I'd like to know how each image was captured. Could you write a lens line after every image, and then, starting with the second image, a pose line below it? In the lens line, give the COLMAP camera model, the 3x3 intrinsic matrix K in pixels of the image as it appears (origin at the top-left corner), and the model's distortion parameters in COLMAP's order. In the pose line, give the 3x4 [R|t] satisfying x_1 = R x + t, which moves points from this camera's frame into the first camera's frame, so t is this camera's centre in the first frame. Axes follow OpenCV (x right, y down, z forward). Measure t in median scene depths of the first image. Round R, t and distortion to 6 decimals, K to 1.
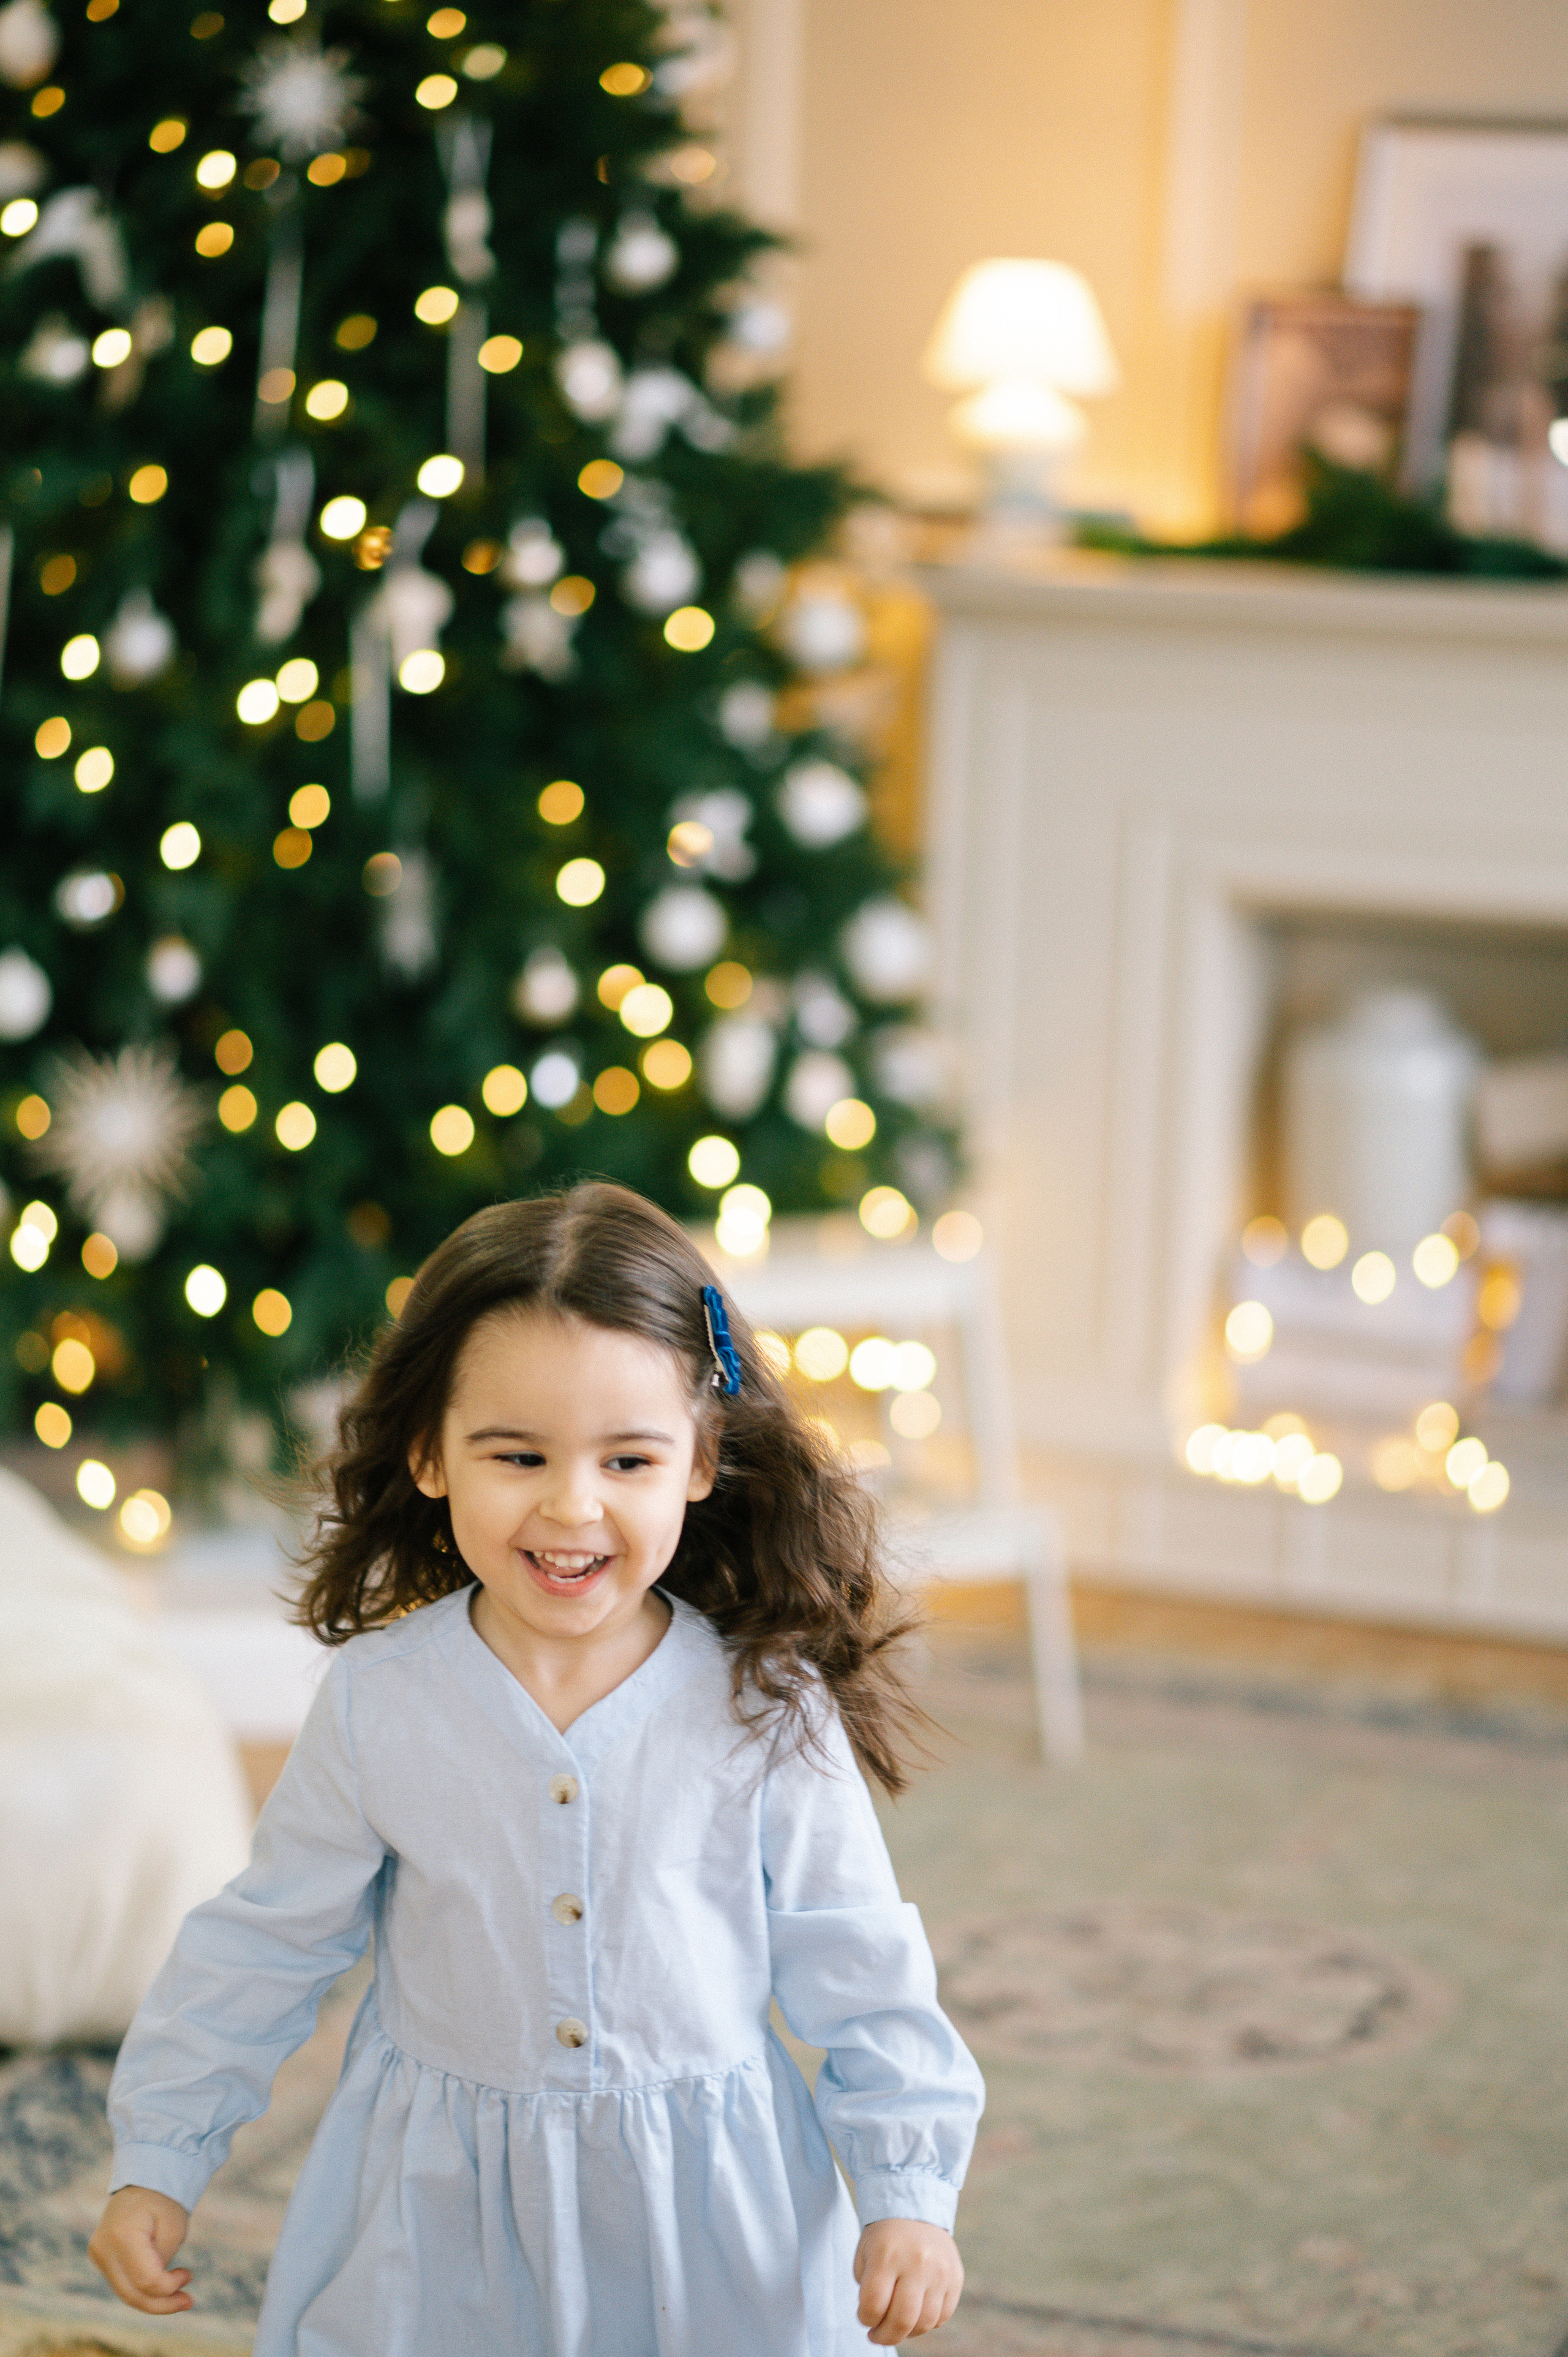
lens RADIAL K [[5743.2, 0, 811.9], [0, 5743.2, 1210.8], [0, 0, 1]] dist [0.035382, 1.141554]
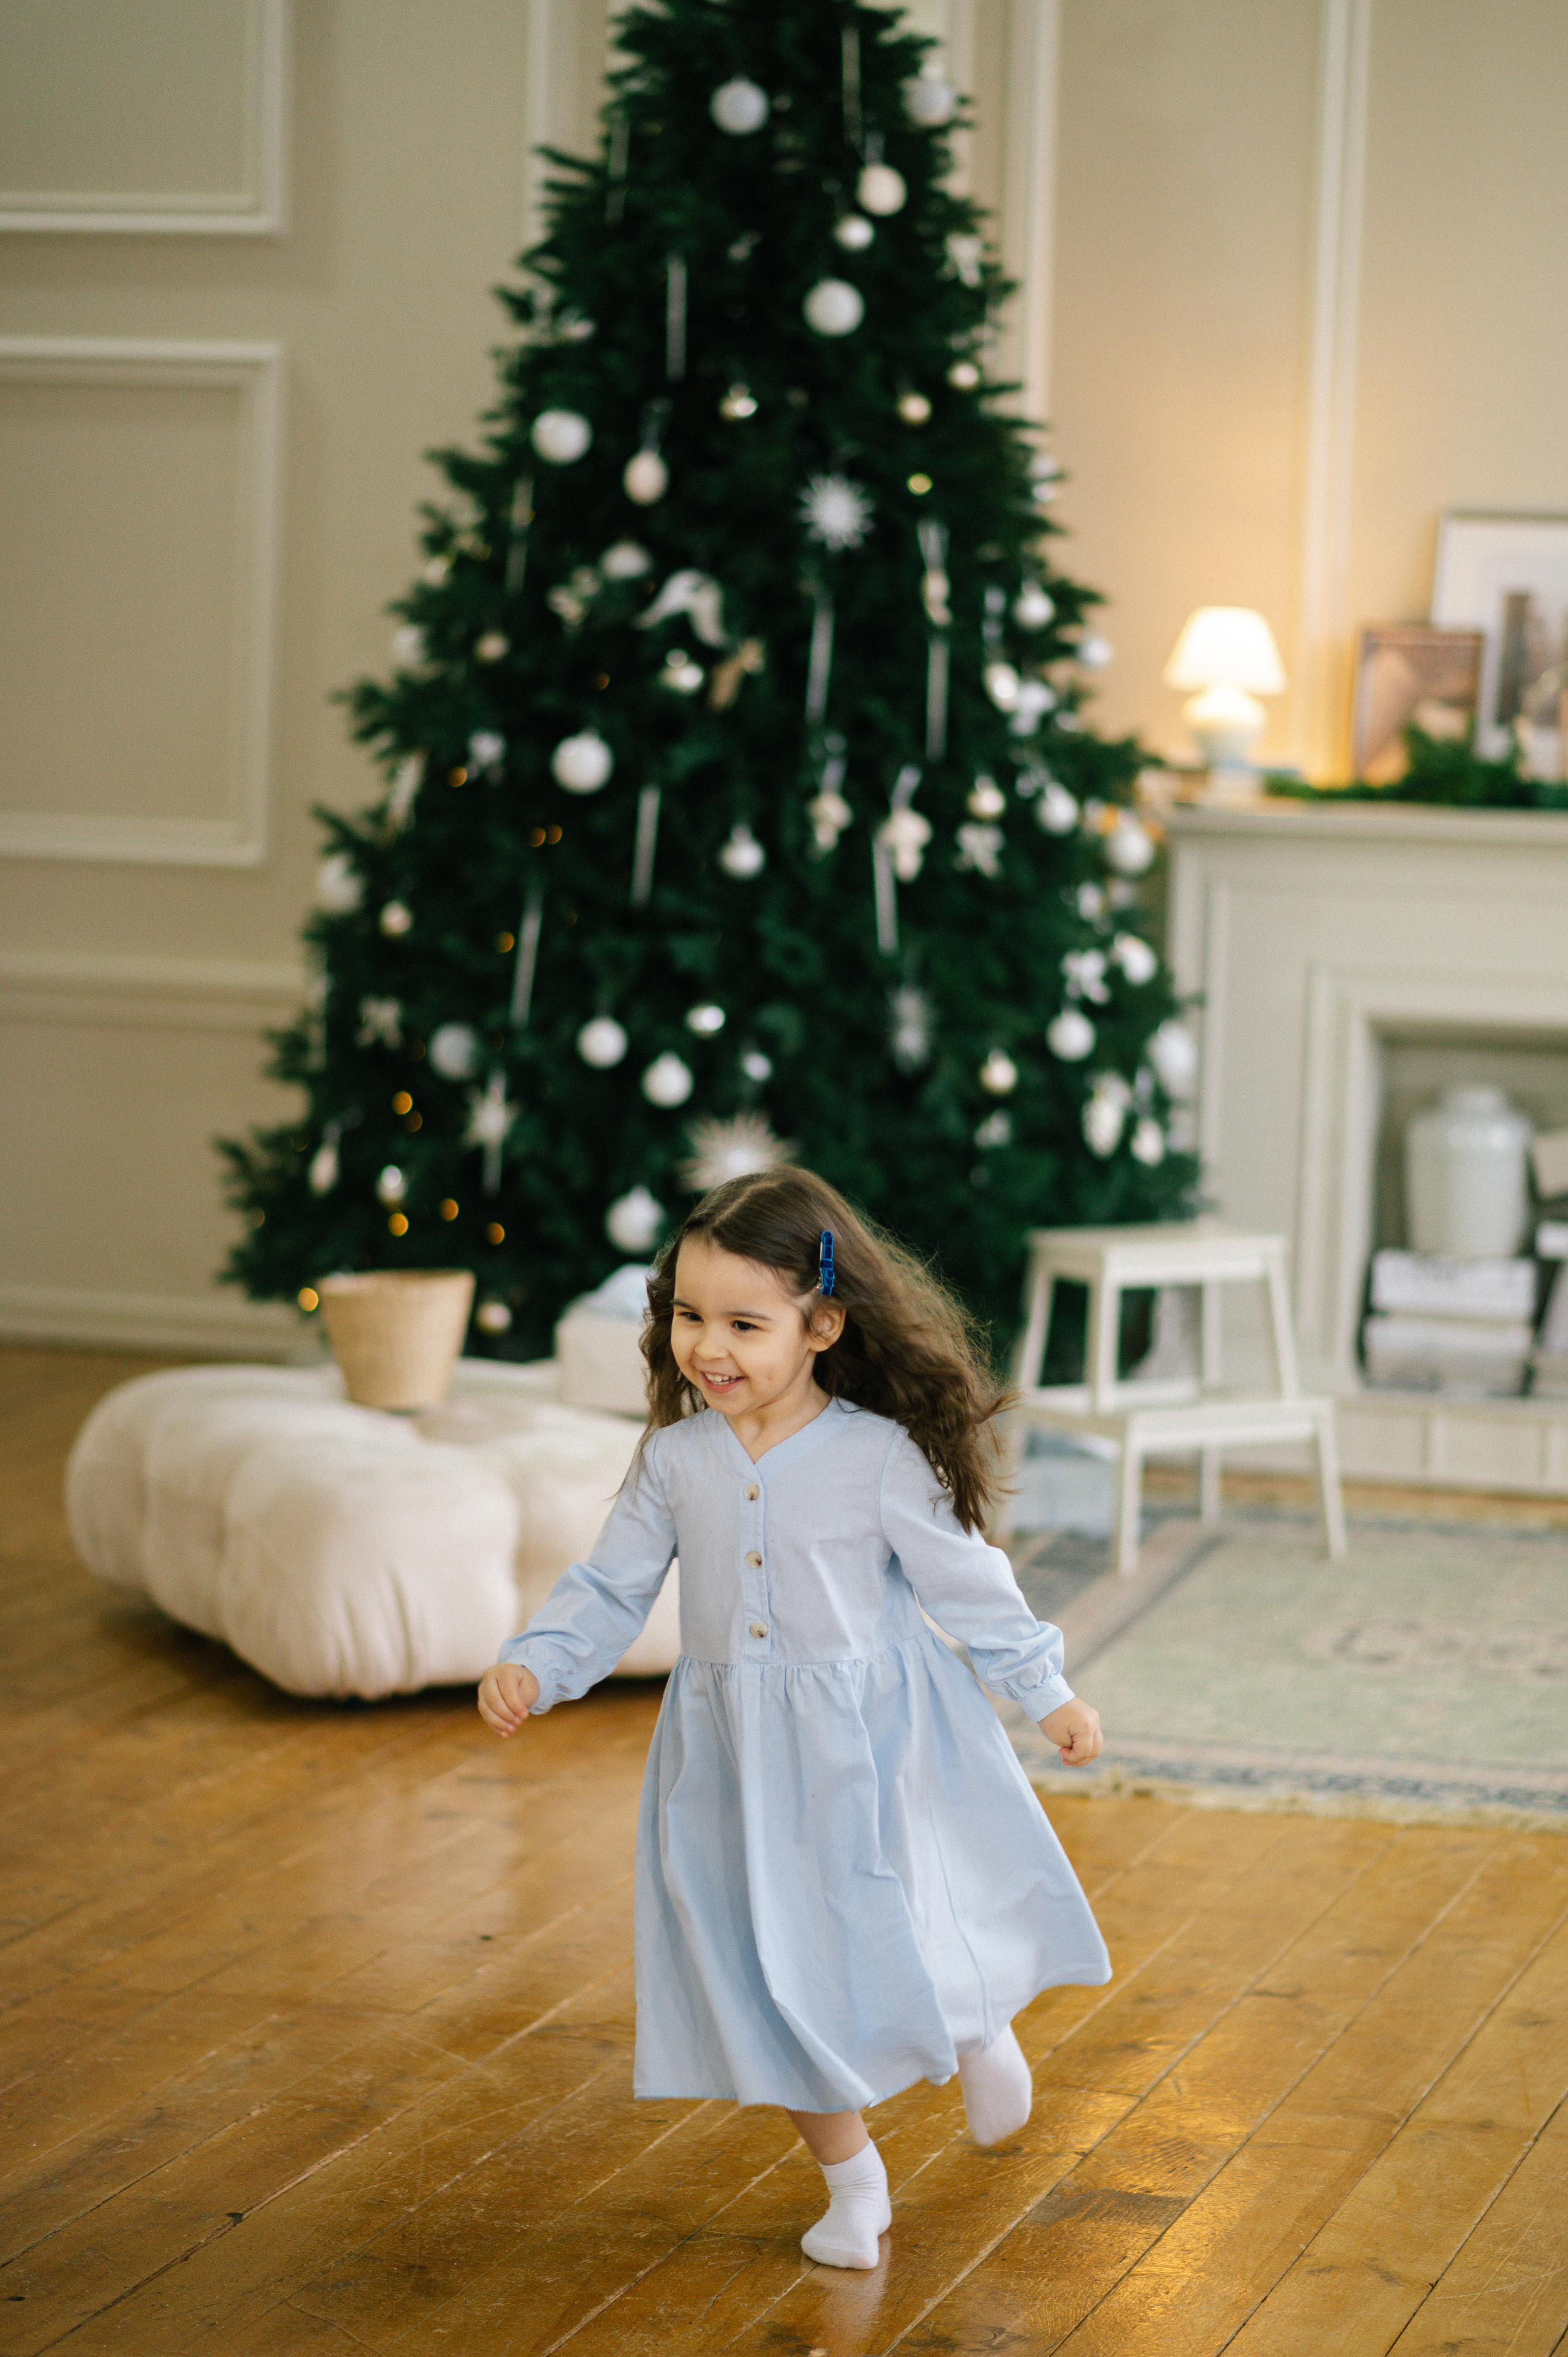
lens RADIAL K [[5643.2, 0, 777.4], [0, 5643.2, 1217.8], [0, 0, 1]] dist [0.026299, 0.911193]
pose [[0.996194, -0.014246, 0.085986, -0.232206], [0.018266, 0.998767, -0.046153, 0.068491], [-0.085223, 0.047548, 0.995227, -0.508971]]
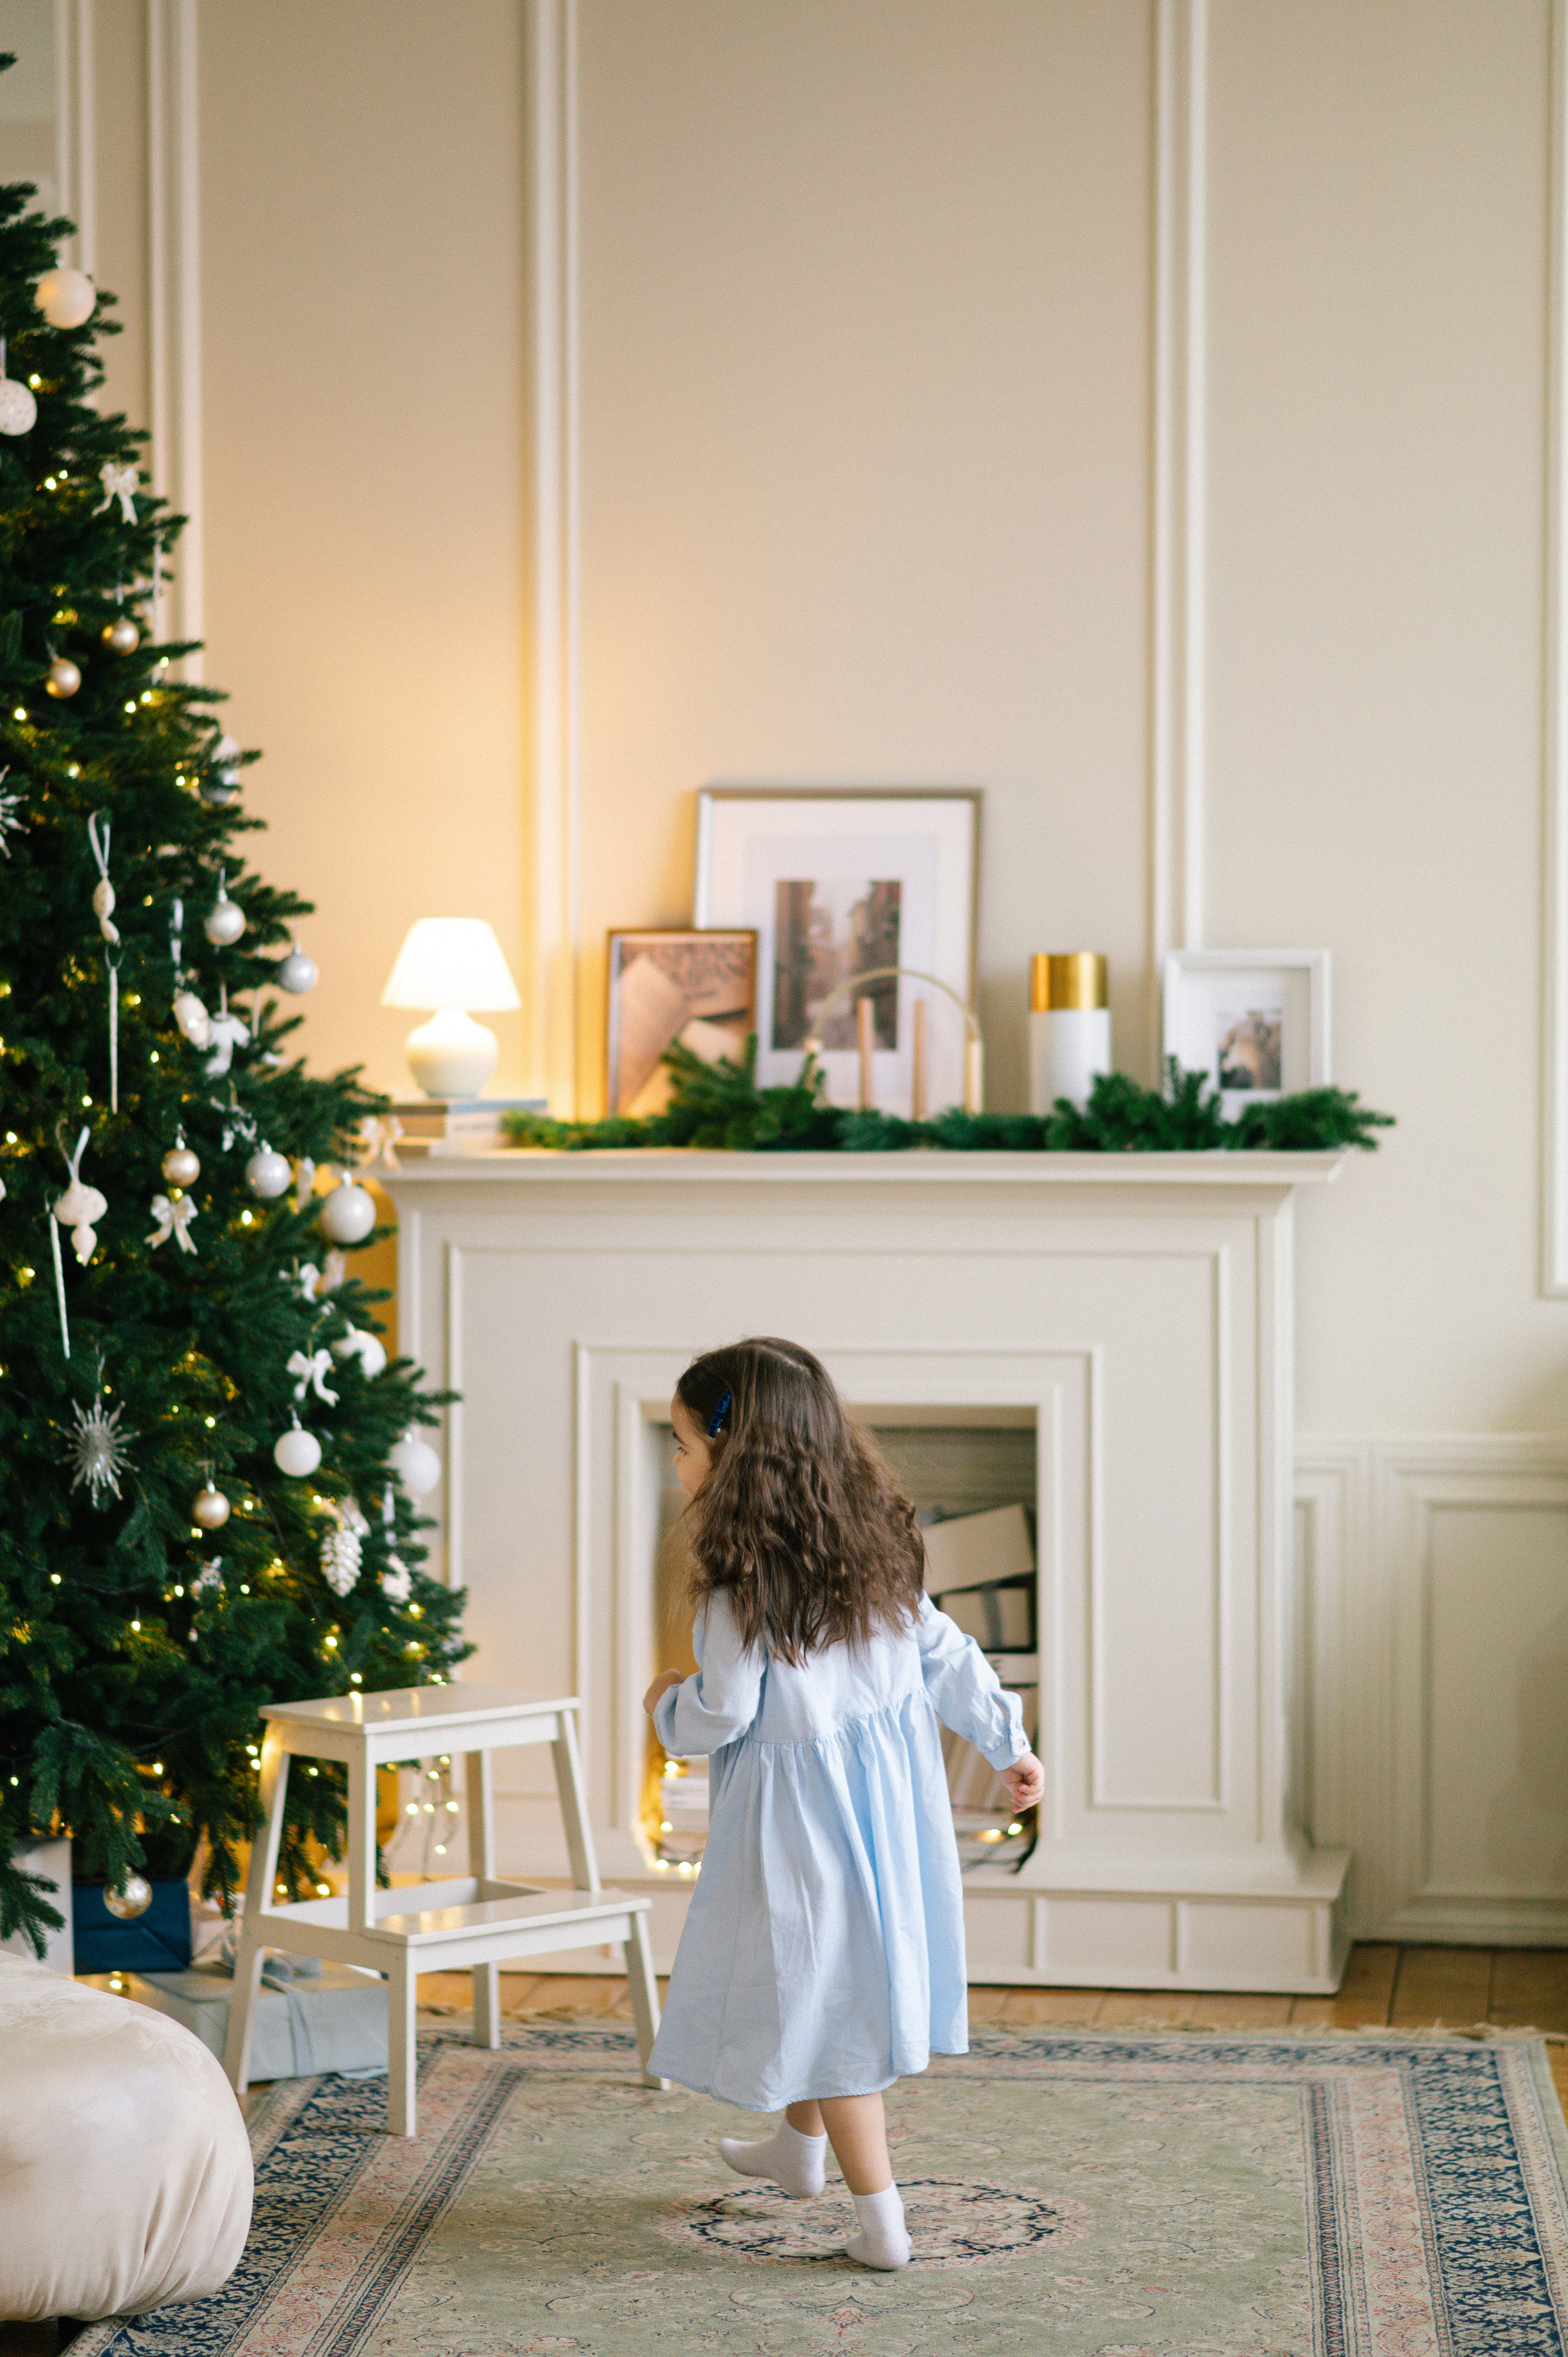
lens RADIAL K [[5978.6, 0, 784.0], [0, 5978.6, 1178.5], [0, 0, 1]] dist [0.029128, 0.897845]
pose [[0.966435, -0.047204, 0.252539, -0.242611], [0.074820, 0.992080, -0.100889, 0.029839], [-0.245776, 0.116398, 0.962313, -0.273312]]
